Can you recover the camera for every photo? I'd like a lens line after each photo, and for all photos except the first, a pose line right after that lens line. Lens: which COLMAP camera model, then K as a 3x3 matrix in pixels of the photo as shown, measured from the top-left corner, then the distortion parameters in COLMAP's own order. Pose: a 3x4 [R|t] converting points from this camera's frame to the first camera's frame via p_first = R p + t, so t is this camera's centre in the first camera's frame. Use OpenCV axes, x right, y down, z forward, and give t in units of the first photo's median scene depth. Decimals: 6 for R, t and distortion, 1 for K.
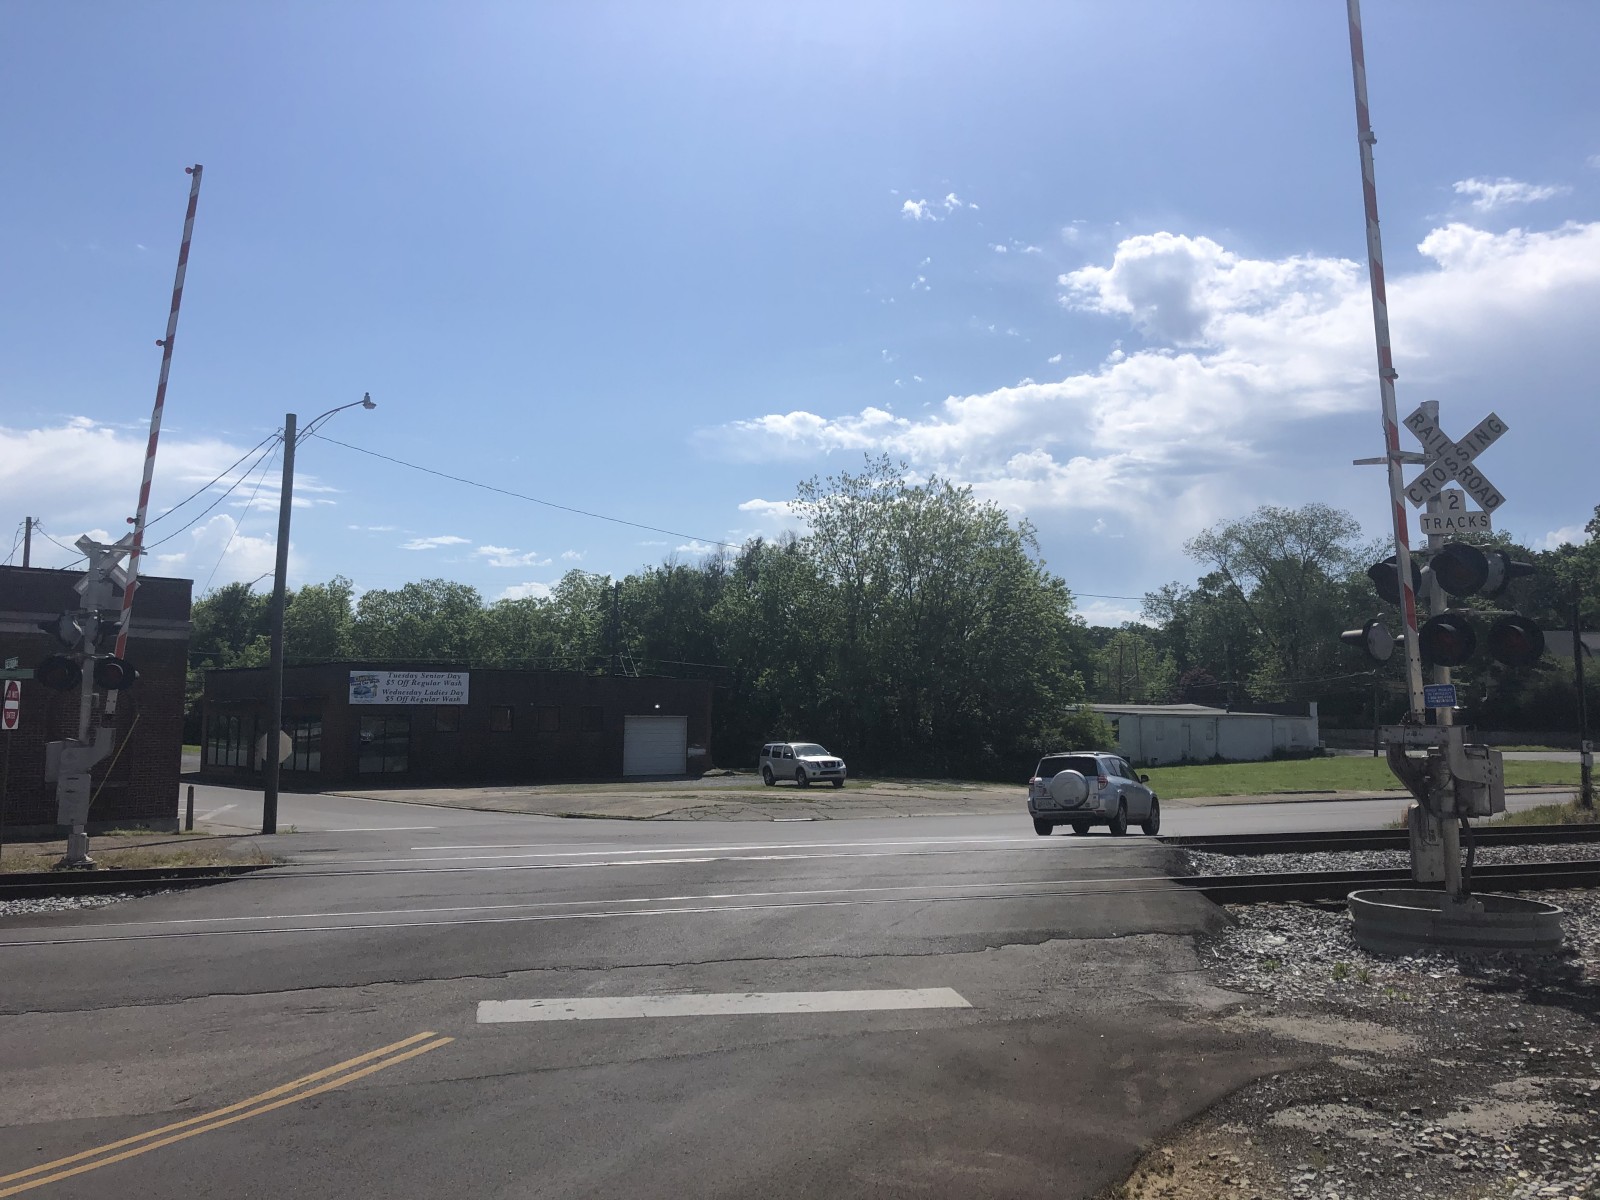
lens RADIAL K [[1413.3, 0, 836.7], [0, 1413.3, 577.8], [0, 0, 1]] dist [0.033591, -0.014082]
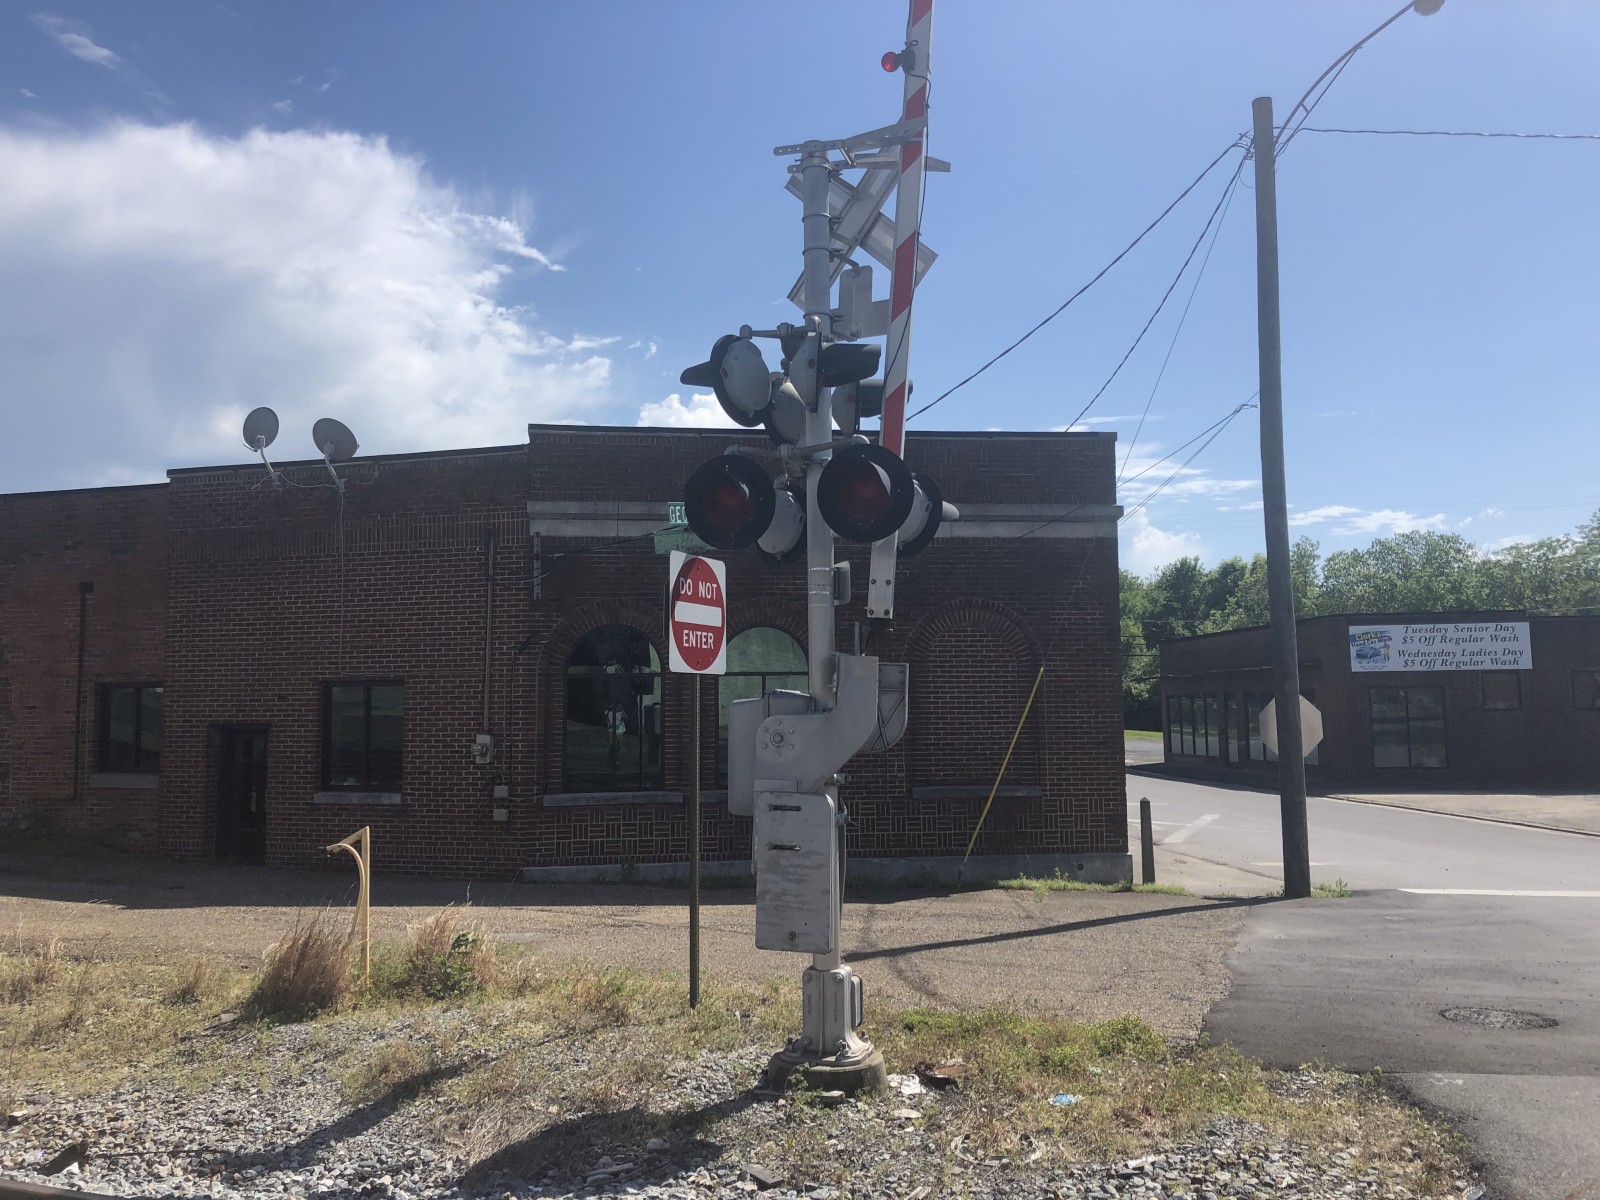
lens RADIAL K [[1310.8, 0, 792.1], [0, 1310.8, 567.6], [0, 0, 1]] dist [0.063691, -0.091535]
pose [[0.769660, -0.084464, -0.632843, -0.131913], [0.079165, 0.996186, -0.036678, 0.037867], [0.633527, -0.021869, 0.773411, 0.300777]]
